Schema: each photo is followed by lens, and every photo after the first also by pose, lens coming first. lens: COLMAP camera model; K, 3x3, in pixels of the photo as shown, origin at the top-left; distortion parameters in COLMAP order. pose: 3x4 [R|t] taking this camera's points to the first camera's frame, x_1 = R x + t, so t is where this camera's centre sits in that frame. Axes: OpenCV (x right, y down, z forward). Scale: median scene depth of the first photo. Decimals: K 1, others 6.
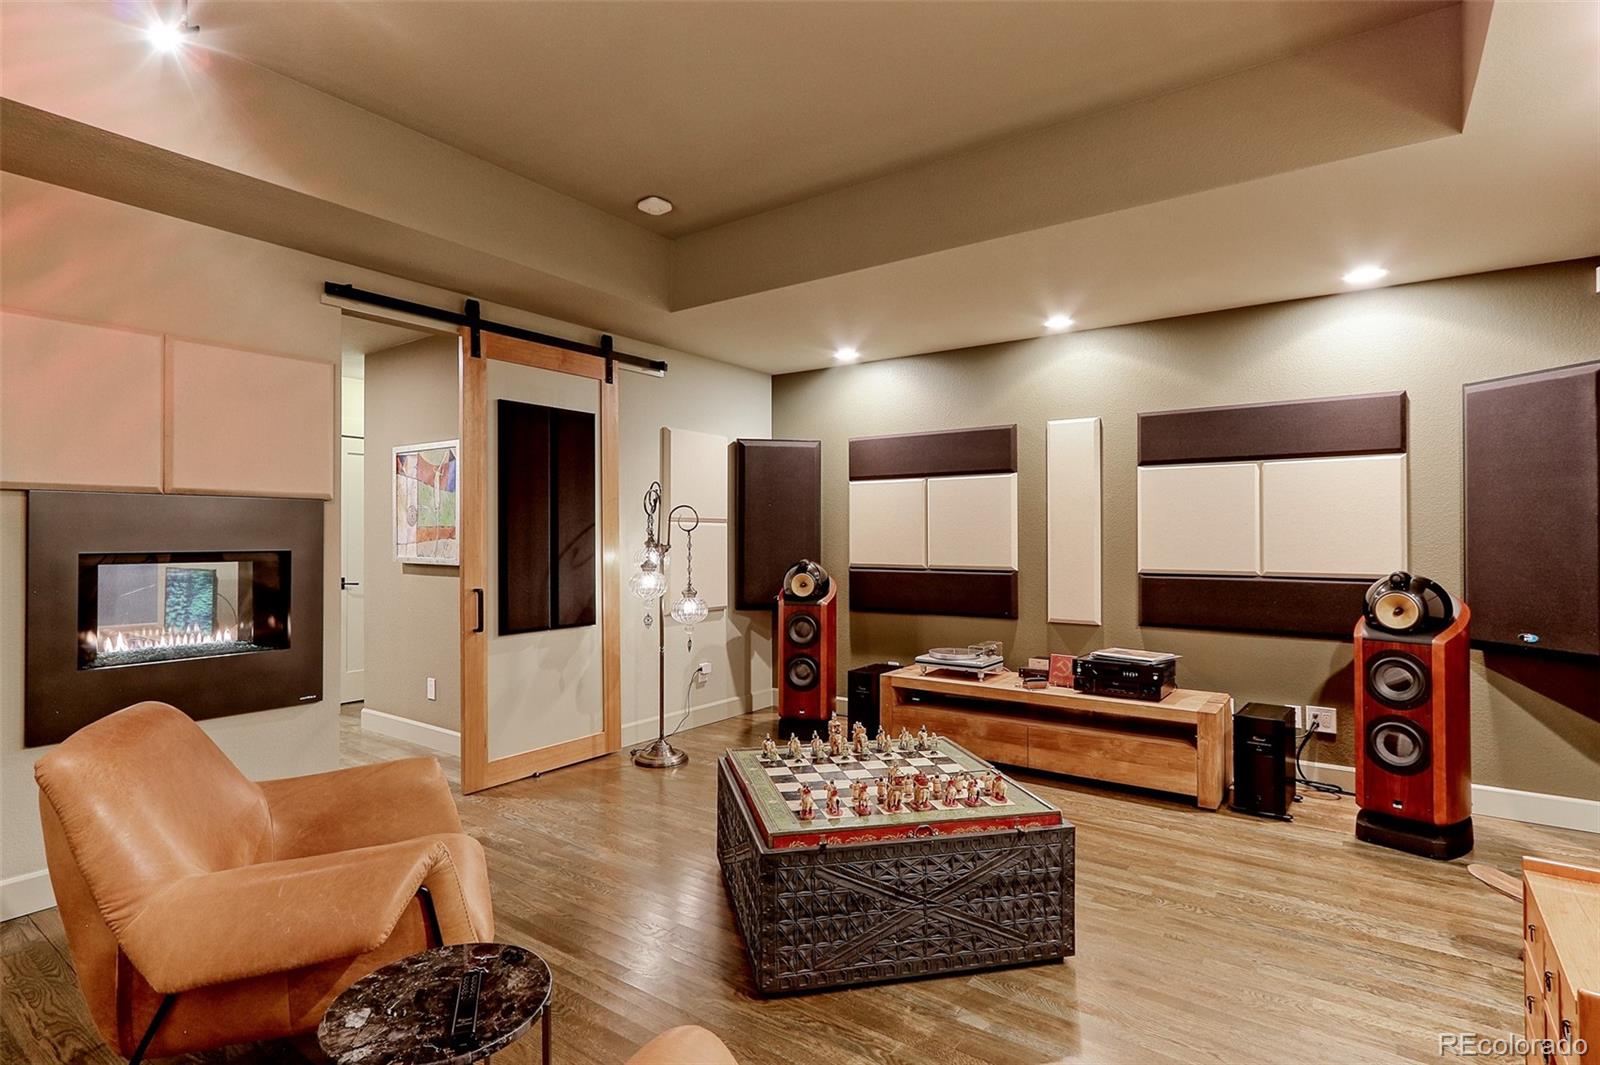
lens RADIAL K [[816.2, 0, 805.2], [0, 816.2, 536.4], [0, 0, 1]] dist [0.001308, 0.000572]
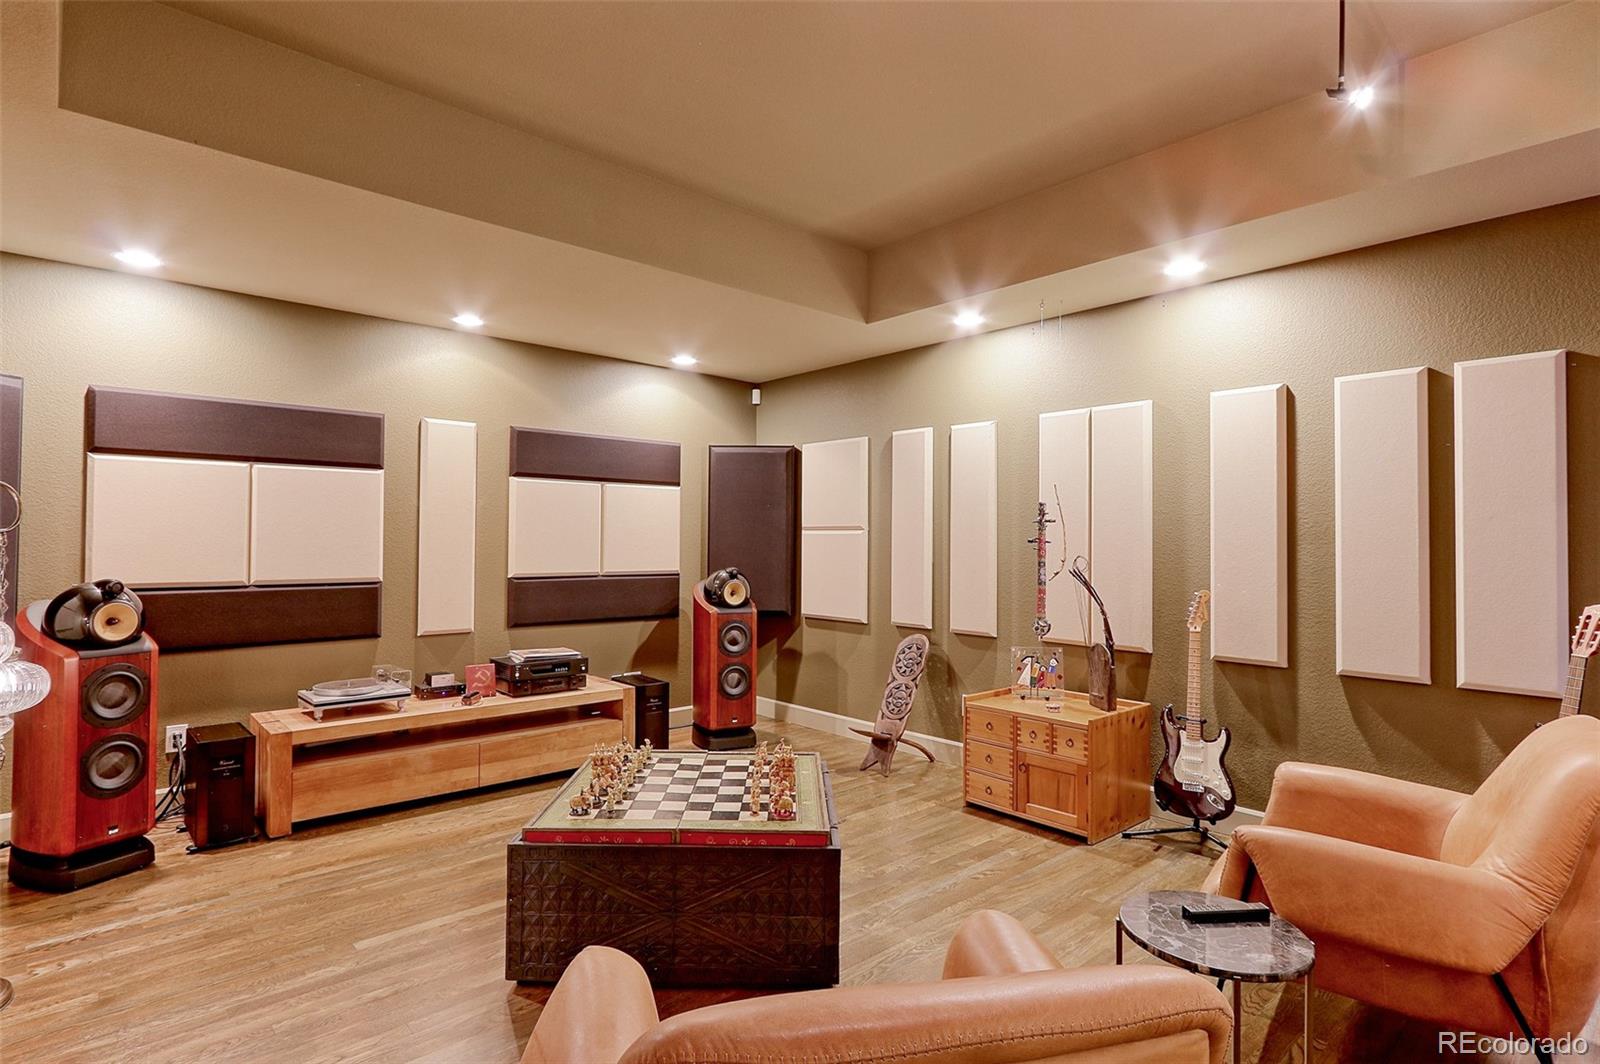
lens RADIAL K [[816.2, 0, 805.8], [0, 816.2, 529.0], [0, 0, 1]] dist [0.001308, 0.000572]
pose [[0.216259, 0.016220, 0.976201, -0.536187], [-0.005560, 0.999866, -0.015382, -0.003867], [-0.976320, -0.002101, 0.216320, 0.398760]]
